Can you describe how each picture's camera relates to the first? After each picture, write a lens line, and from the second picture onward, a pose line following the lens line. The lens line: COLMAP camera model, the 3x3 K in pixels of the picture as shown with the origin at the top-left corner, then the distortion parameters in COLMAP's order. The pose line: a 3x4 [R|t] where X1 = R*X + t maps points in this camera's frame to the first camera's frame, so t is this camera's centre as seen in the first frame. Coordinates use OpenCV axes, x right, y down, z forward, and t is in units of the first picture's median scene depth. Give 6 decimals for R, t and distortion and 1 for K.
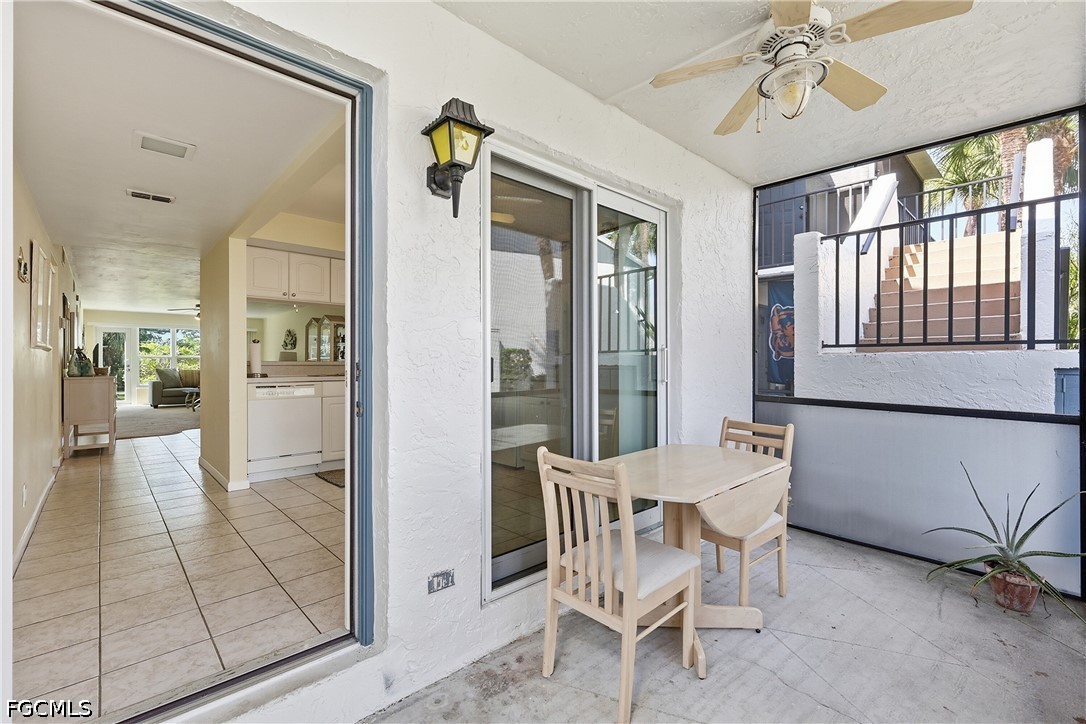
lens RADIAL K [[478.2, 0, 542.4], [0, 478.2, 362.5], [0, 0, 1]] dist [0.001366, -0.000447]
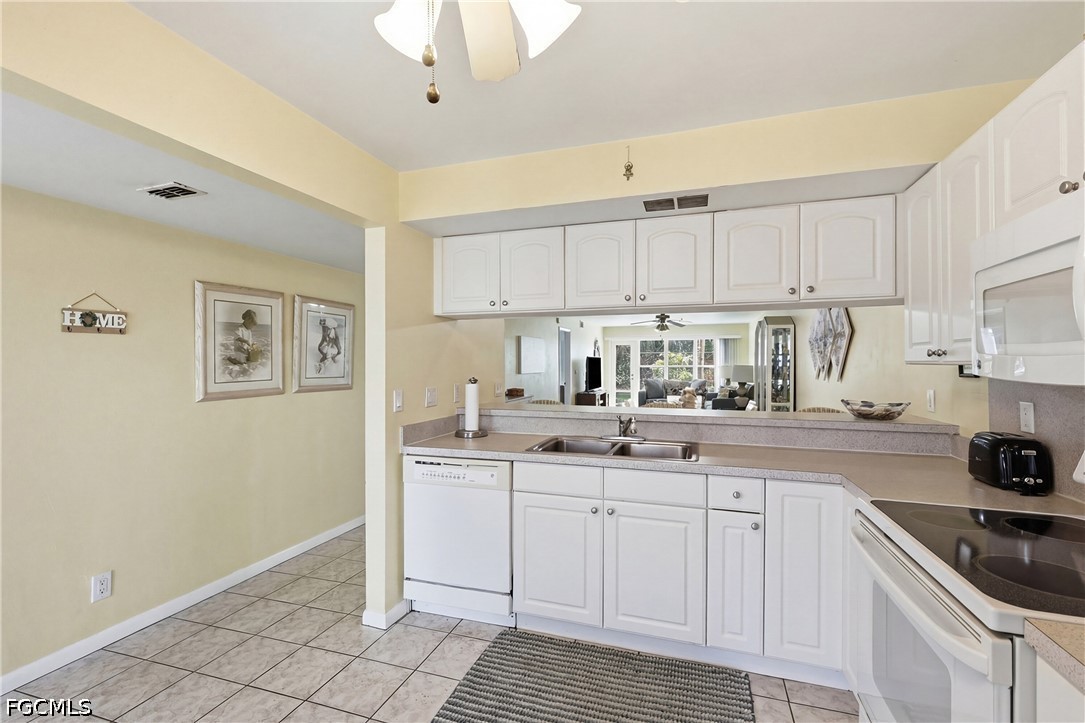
lens RADIAL K [[477.8, 0, 539.6], [0, 477.8, 361.9], [0, 0, 1]] dist [0.001366, -0.000447]
pose [[0.474568, 0.000885, -0.880218, 0.010450], [0.003033, 0.999992, 0.002640, -0.036915], [0.880213, -0.003922, 0.474562, 0.397383]]
